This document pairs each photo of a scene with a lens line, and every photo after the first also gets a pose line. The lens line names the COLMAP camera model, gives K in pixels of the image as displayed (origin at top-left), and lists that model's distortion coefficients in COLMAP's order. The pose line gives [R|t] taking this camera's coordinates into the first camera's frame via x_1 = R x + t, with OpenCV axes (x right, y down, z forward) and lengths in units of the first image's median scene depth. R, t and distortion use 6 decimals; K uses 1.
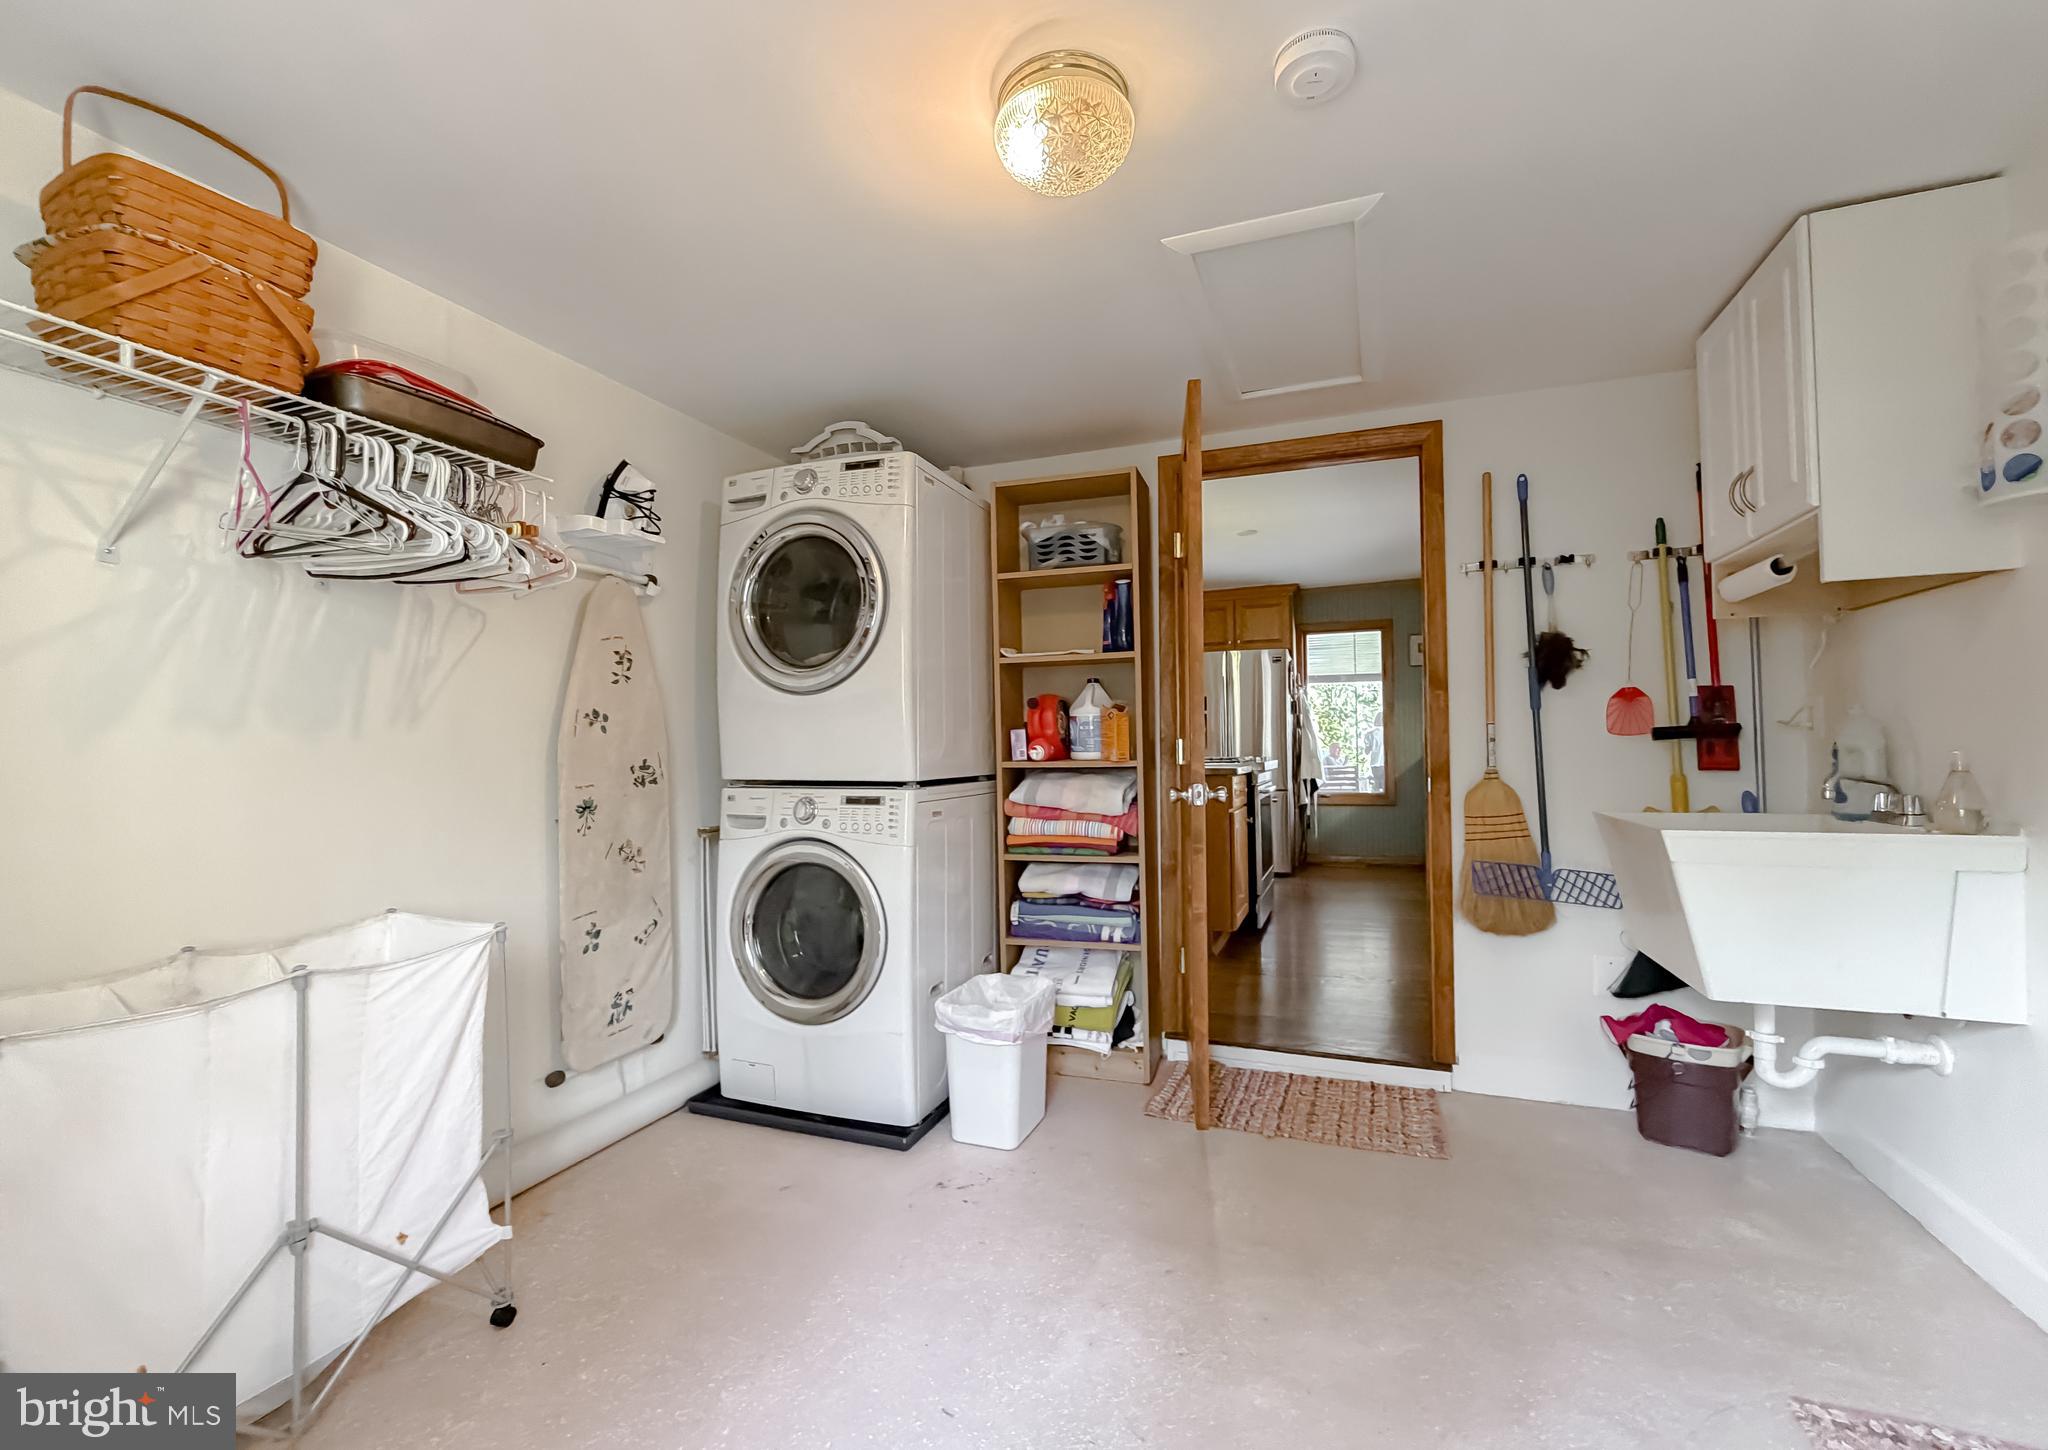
lens RADIAL K [[884.3, 0, 1024.0], [0, 884.3, 725.0], [0, 0, 1]] dist [0.000017, -0.000017]
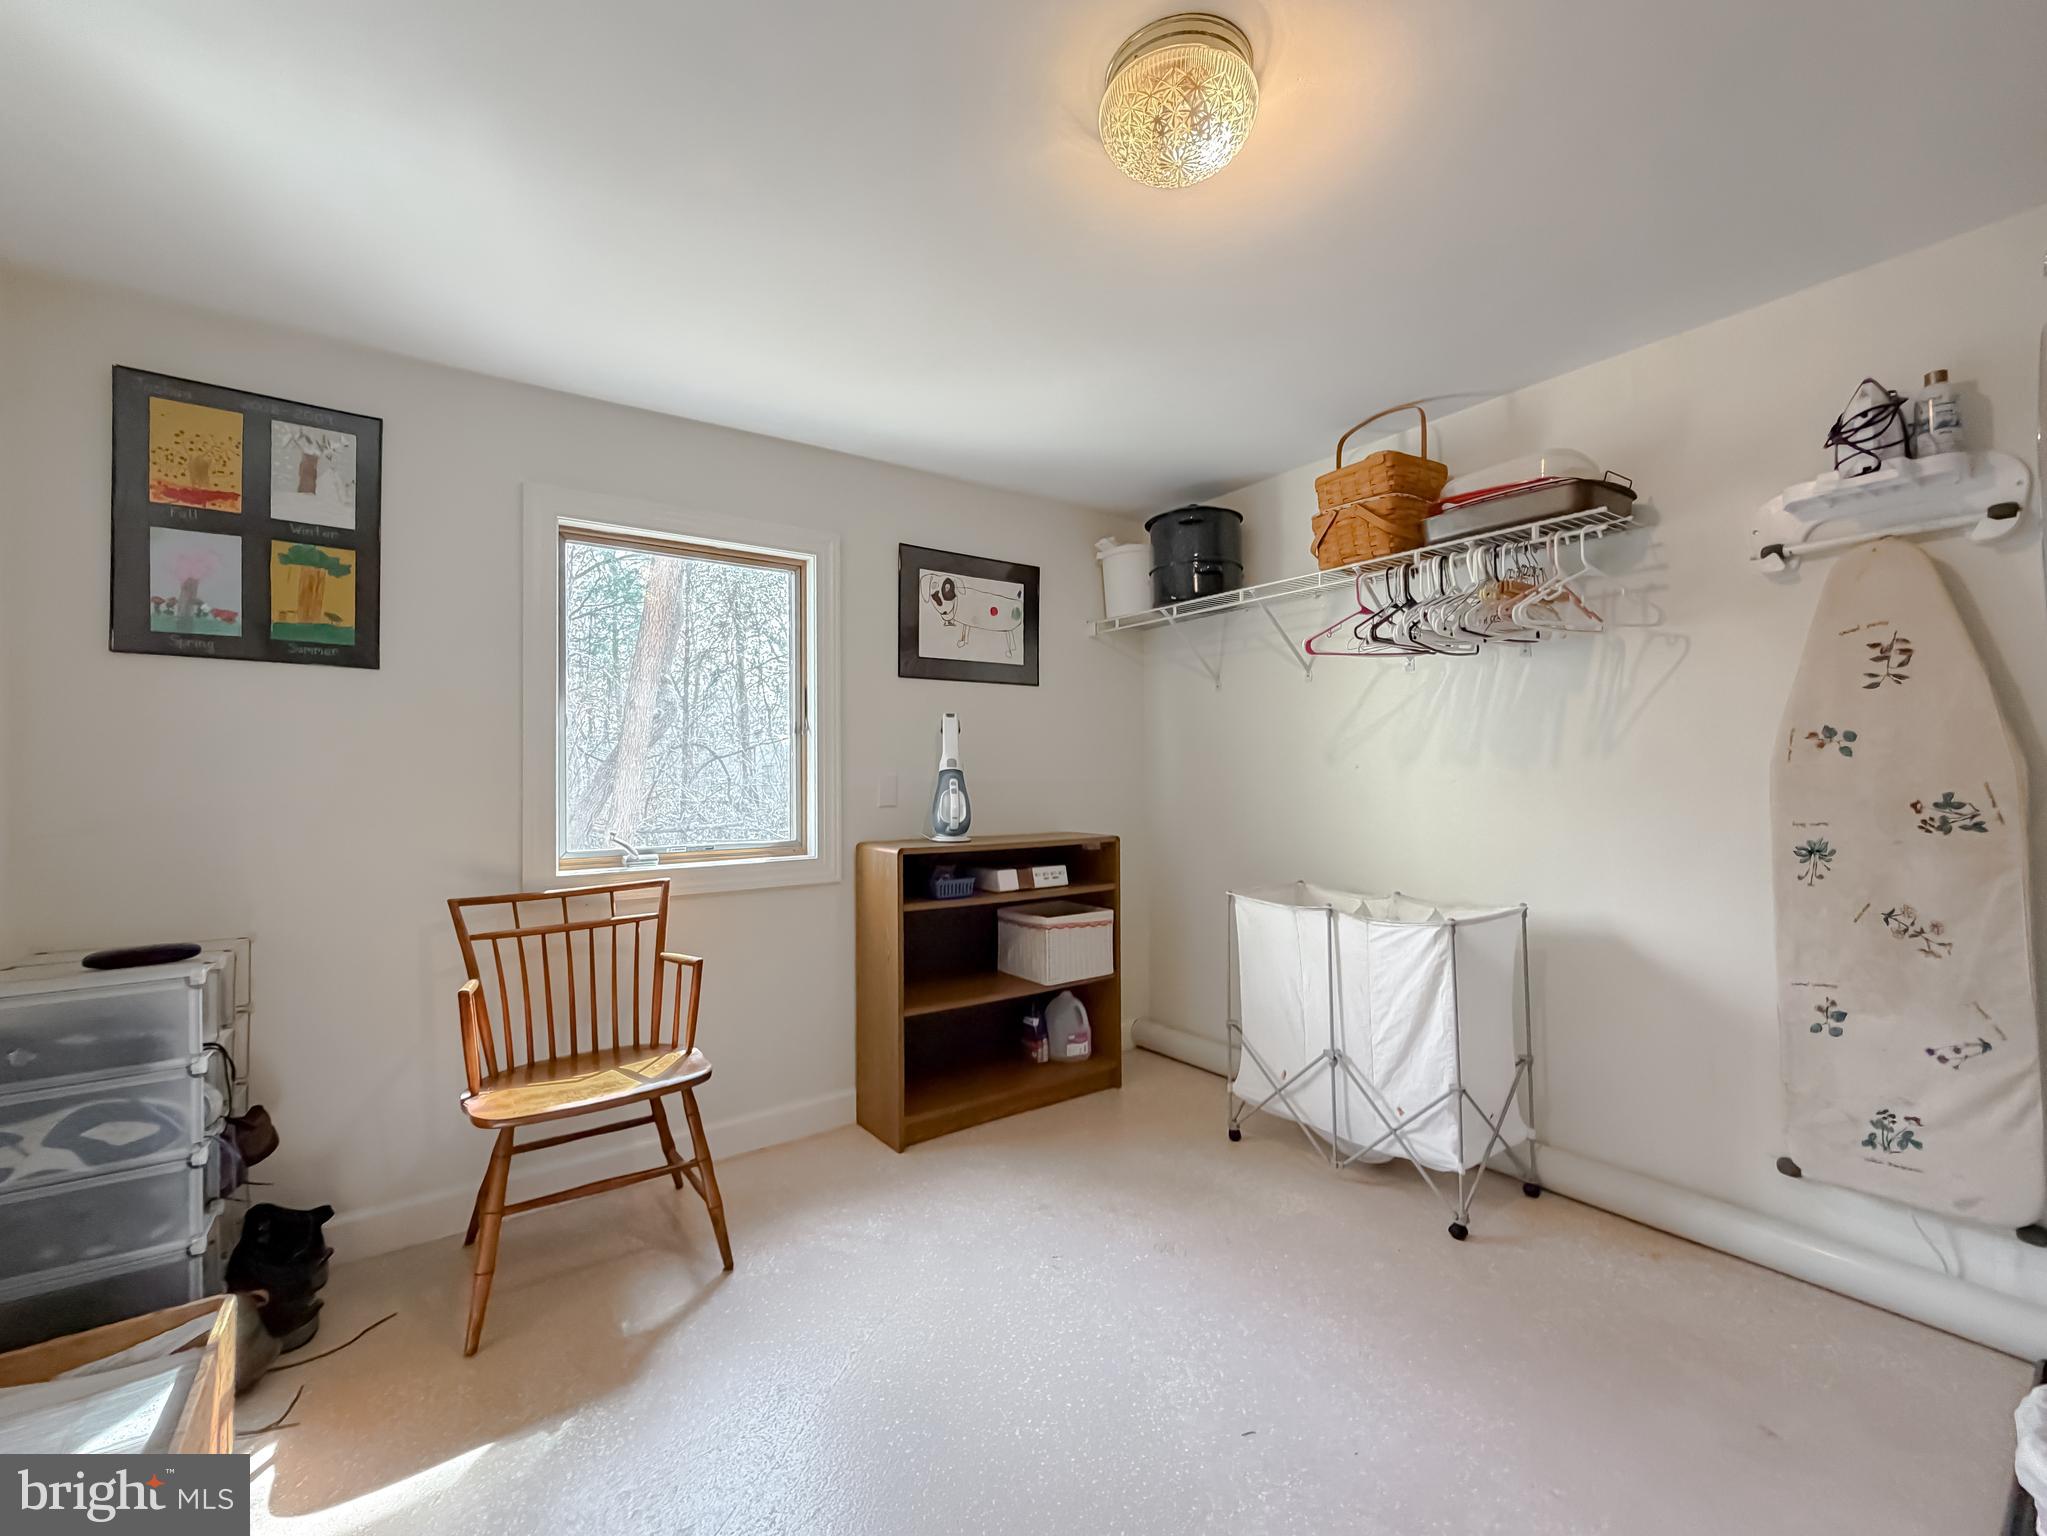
lens RADIAL K [[831.1, 0, 1023.5], [0, 831.1, 768.0], [0, 0, 1]] dist [-0.001341, -0.000304]
pose [[-0.528966, 0.008955, -0.848596, 0.525626], [0.034687, 0.999337, -0.011076, 0.002696], [0.847934, -0.035294, -0.528926, 0.811622]]
